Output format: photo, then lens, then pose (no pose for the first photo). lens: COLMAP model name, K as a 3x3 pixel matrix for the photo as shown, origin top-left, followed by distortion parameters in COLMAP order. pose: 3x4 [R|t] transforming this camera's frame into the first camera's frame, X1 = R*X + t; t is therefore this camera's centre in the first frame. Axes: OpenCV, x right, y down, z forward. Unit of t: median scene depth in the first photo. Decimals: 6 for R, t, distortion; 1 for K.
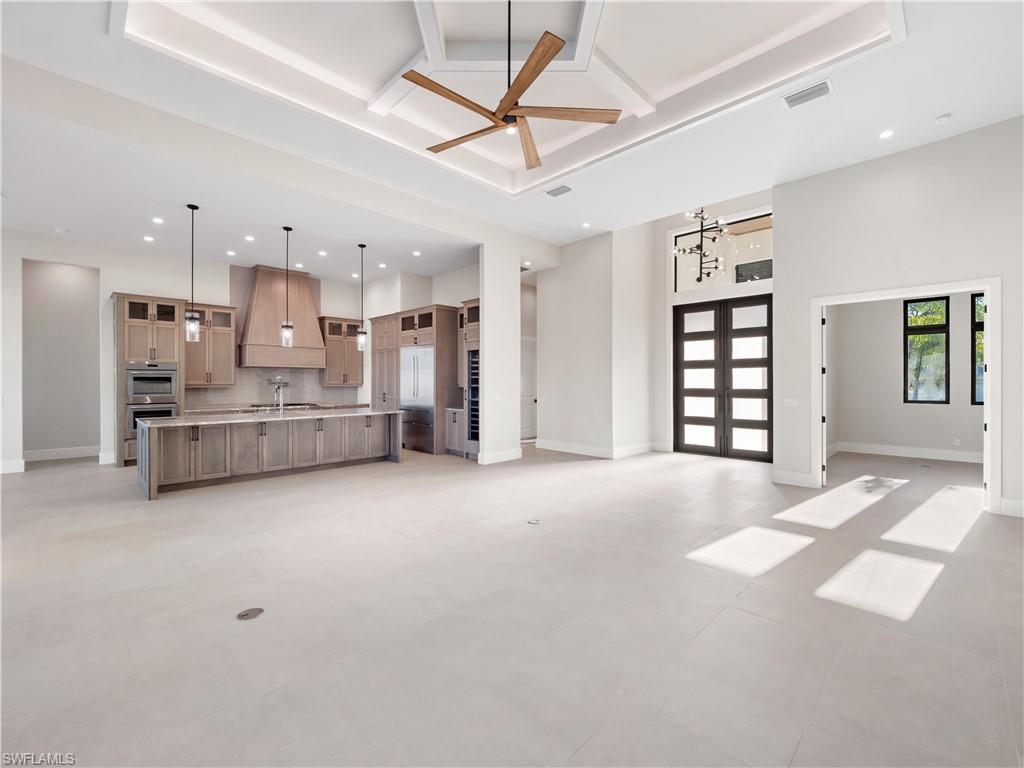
lens RADIAL K [[436.0, 0, 510.7], [0, 436.0, 382.2], [0, 0, 1]] dist [-0.004024, -0.001400]
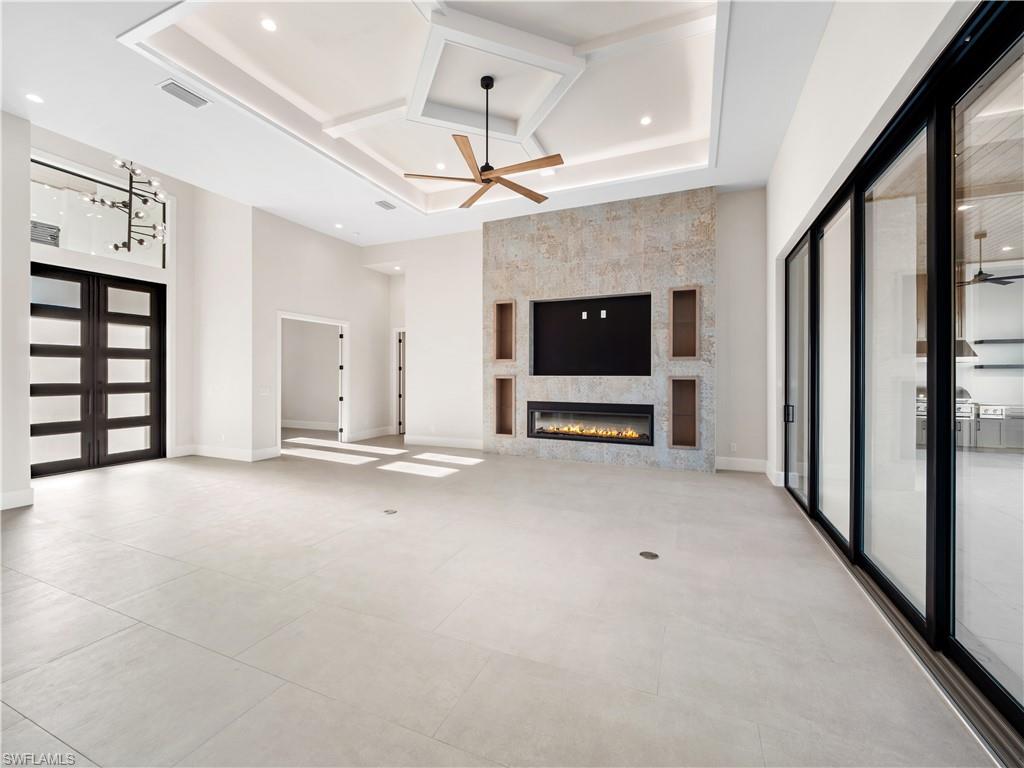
lens RADIAL K [[436.0, 0, 492.2], [0, 436.0, 375.0], [0, 0, 1]] dist [-0.004024, -0.001400]
pose [[-0.331334, -0.000160, 0.943513, -0.553697], [0.002091, 0.999997, 0.000904, 0.000442], [-0.943511, 0.002272, -0.331333, 0.628575]]
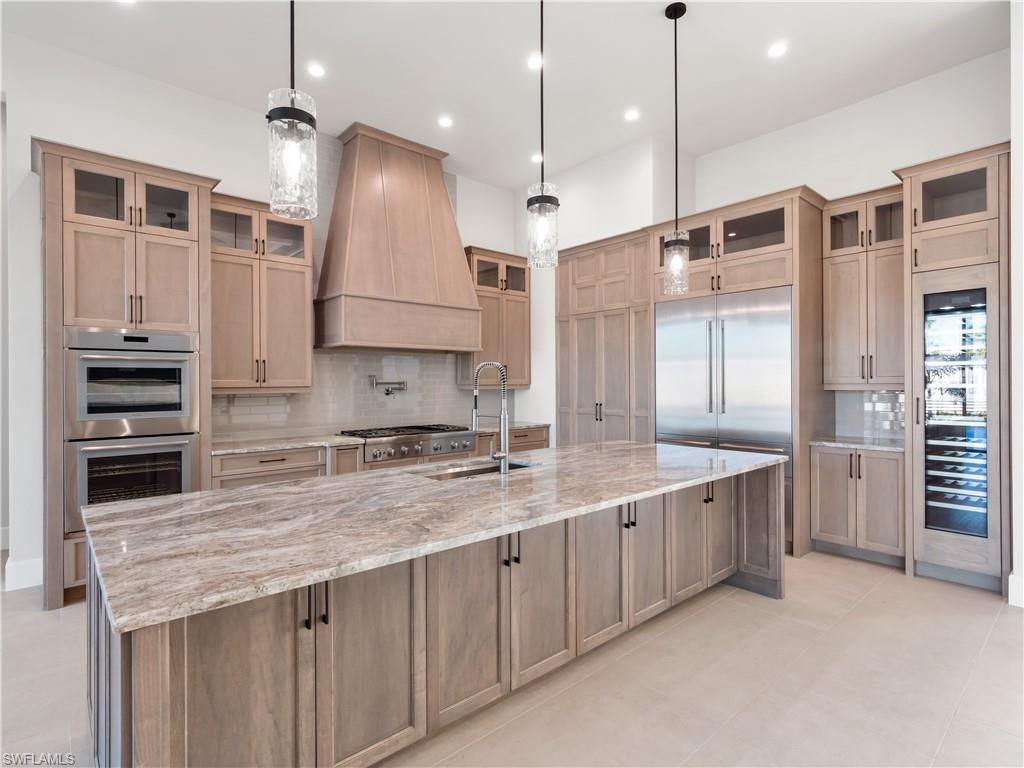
lens RADIAL K [[529.2, 0, 514.8], [0, 529.2, 381.1], [0, 0, 1]] dist [-0.000027, 0.002655]
pose [[0.997944, -0.006244, -0.063780, -0.423732], [0.005967, 0.999972, -0.004527, 0.003729], [0.063807, 0.004137, 0.997954, 0.509808]]
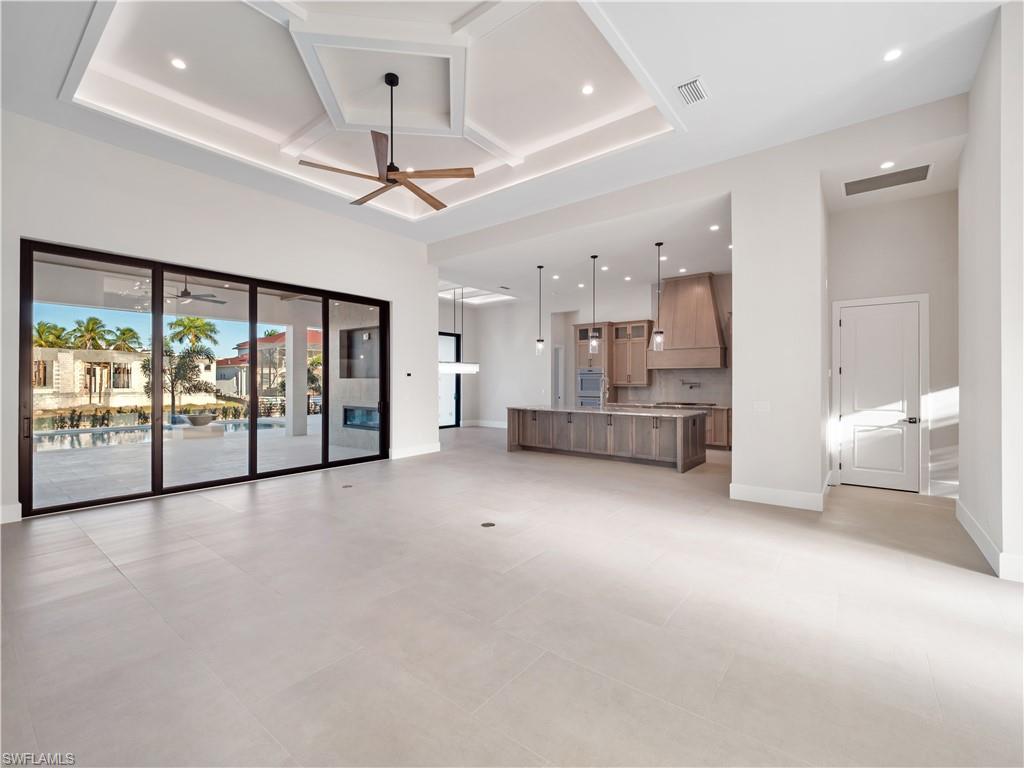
lens RADIAL K [[436.0, 0, 511.7], [0, 436.0, 383.3], [0, 0, 1]] dist [-0.004024, -0.001400]
pose [[0.136351, 0.004691, -0.990650, 0.551919], [-0.004747, 0.999980, 0.004082, -0.001018], [0.990649, 0.004146, 0.136370, 0.503445]]
